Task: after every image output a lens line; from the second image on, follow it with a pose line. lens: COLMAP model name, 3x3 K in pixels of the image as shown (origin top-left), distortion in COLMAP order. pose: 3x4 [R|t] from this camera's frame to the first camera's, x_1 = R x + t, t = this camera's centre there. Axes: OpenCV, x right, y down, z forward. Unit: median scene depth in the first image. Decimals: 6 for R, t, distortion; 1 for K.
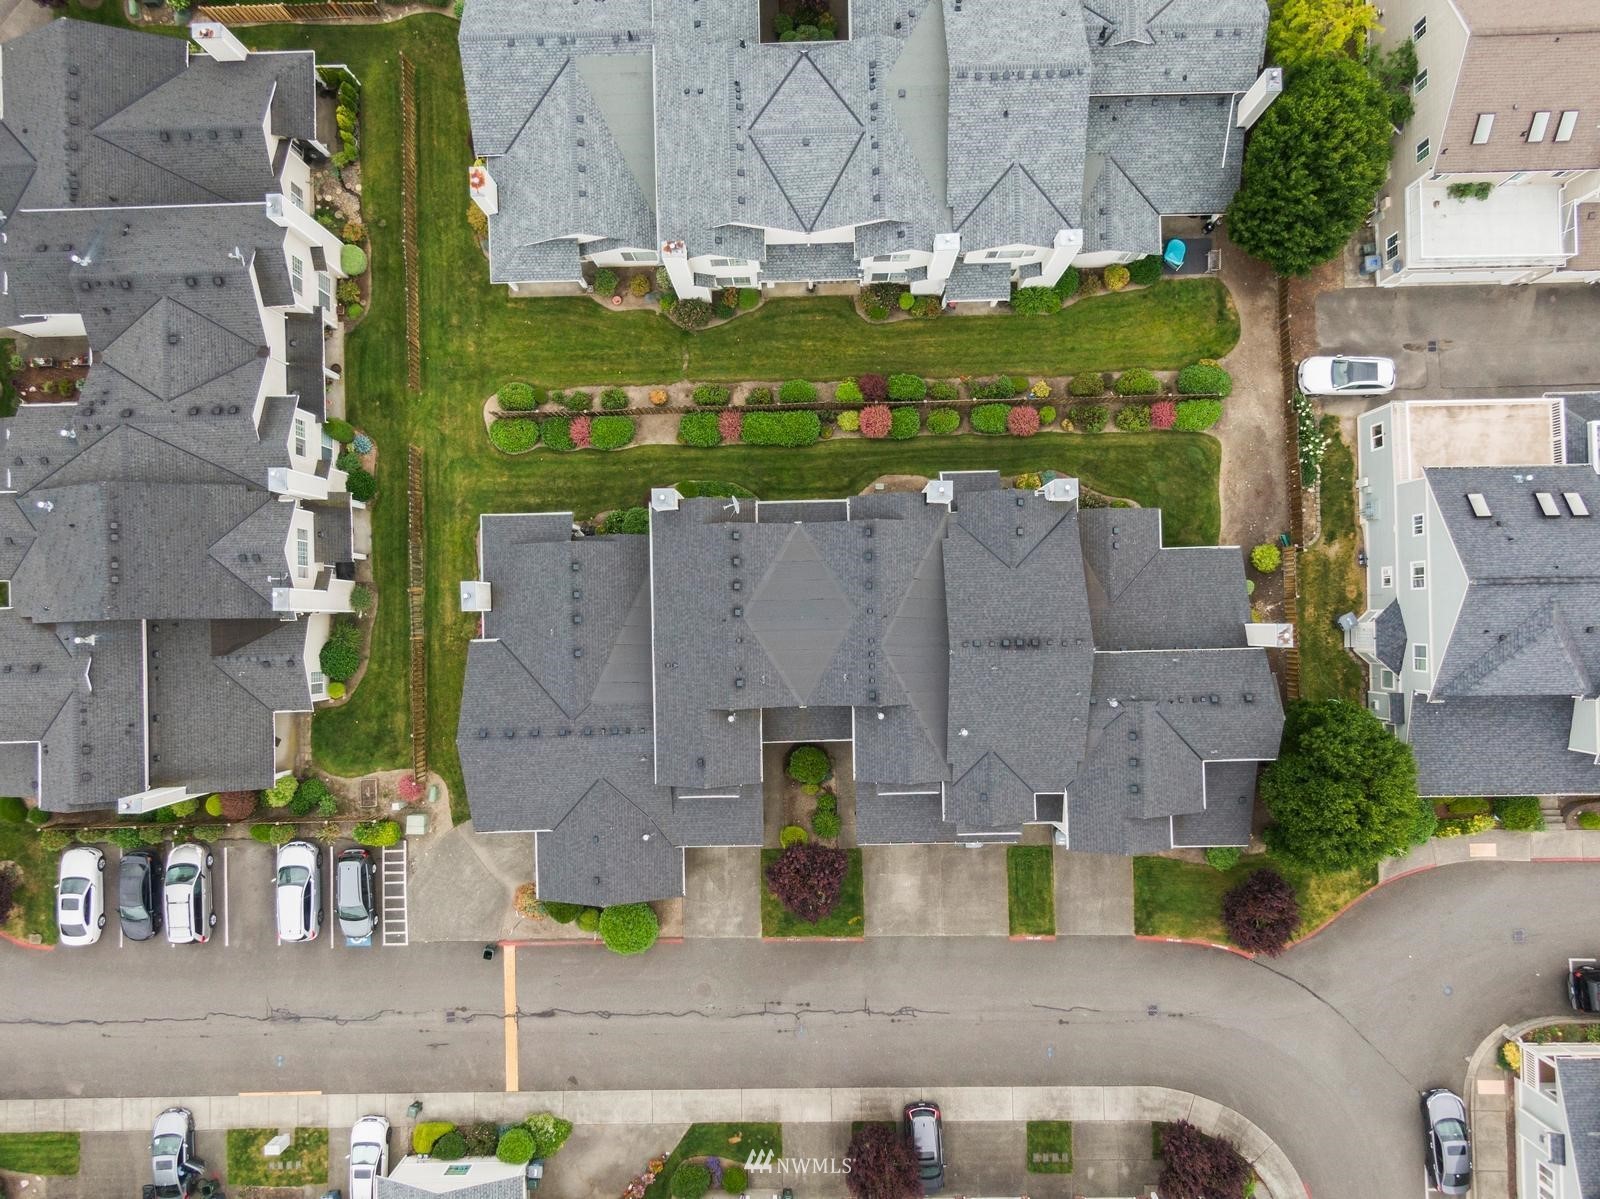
lens RADIAL K [[1234.2, 0, 805.3], [0, 1234.2, 597.7], [0, 0, 1]] dist [0.018105, -0.014162]
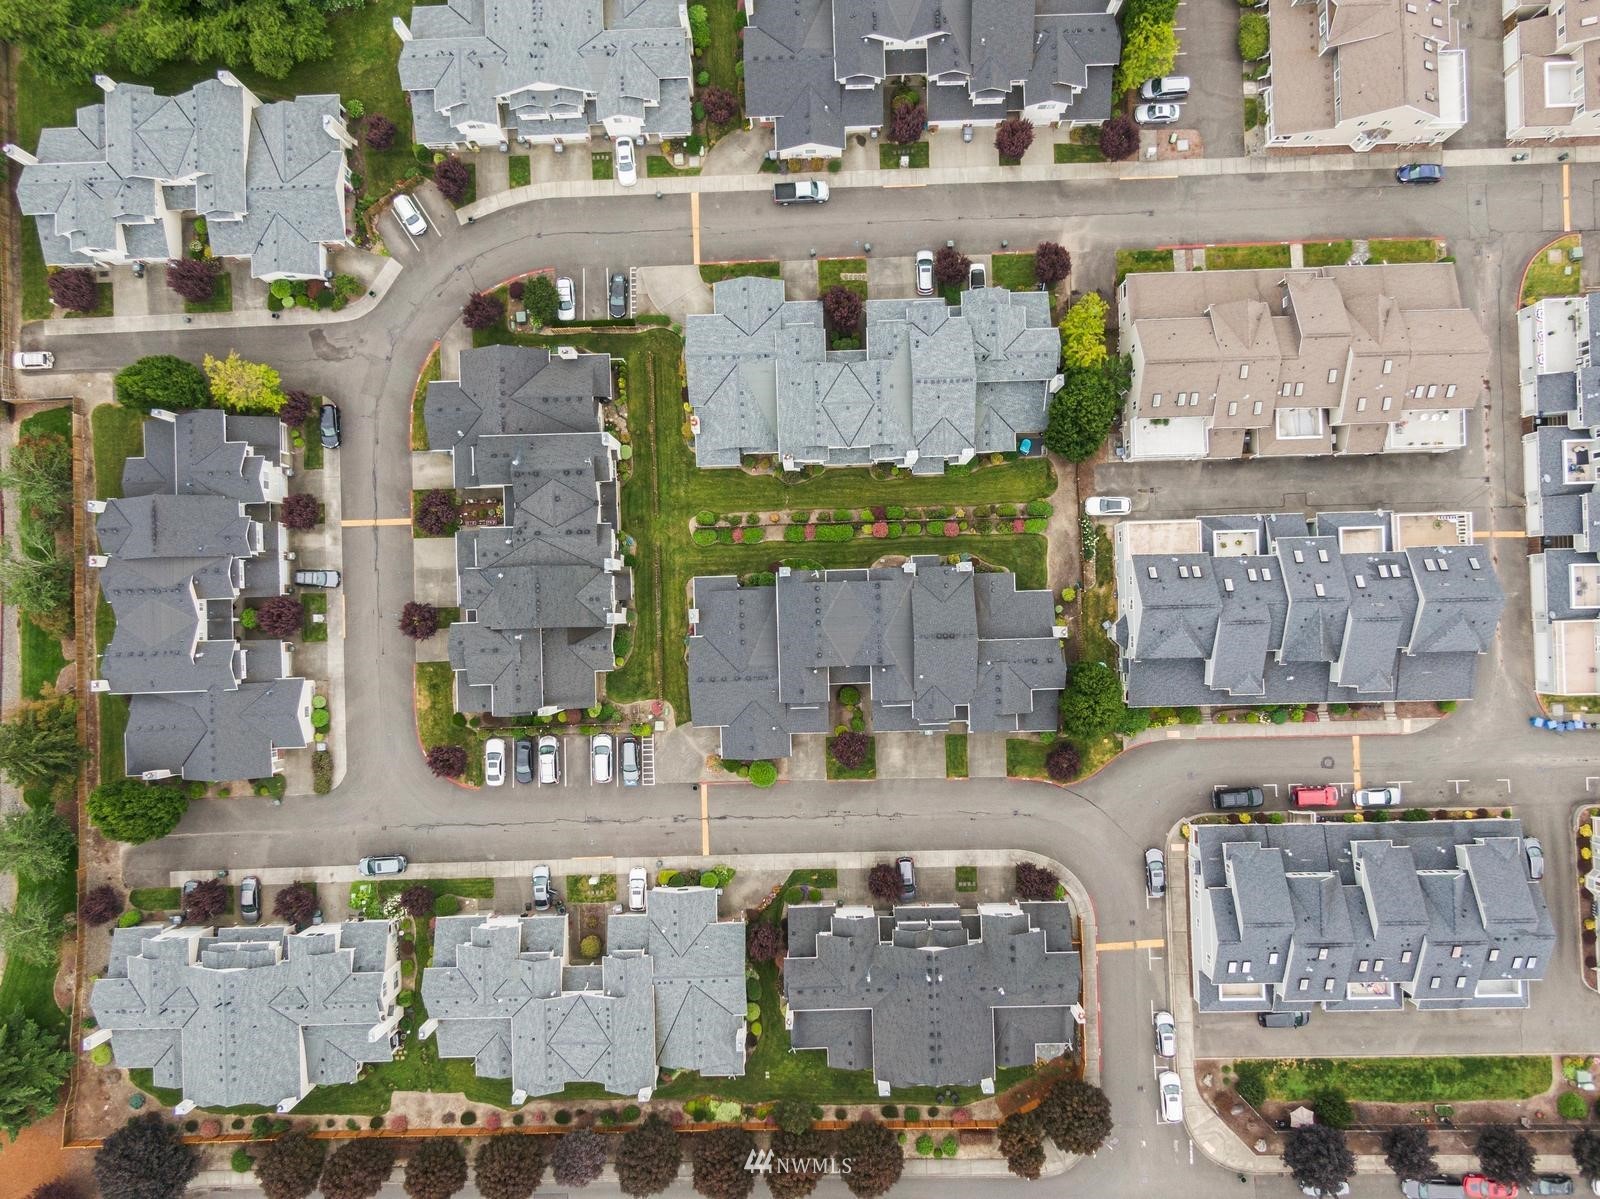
lens RADIAL K [[1234.2, 0, 801.4], [0, 1234.2, 601.3], [0, 0, 1]] dist [0.018105, -0.014162]
pose [[0.999953, -0.006430, -0.007262, -0.062095], [0.006461, 0.999971, 0.004146, -0.032257], [0.007235, -0.004193, 0.999965, -1.083765]]
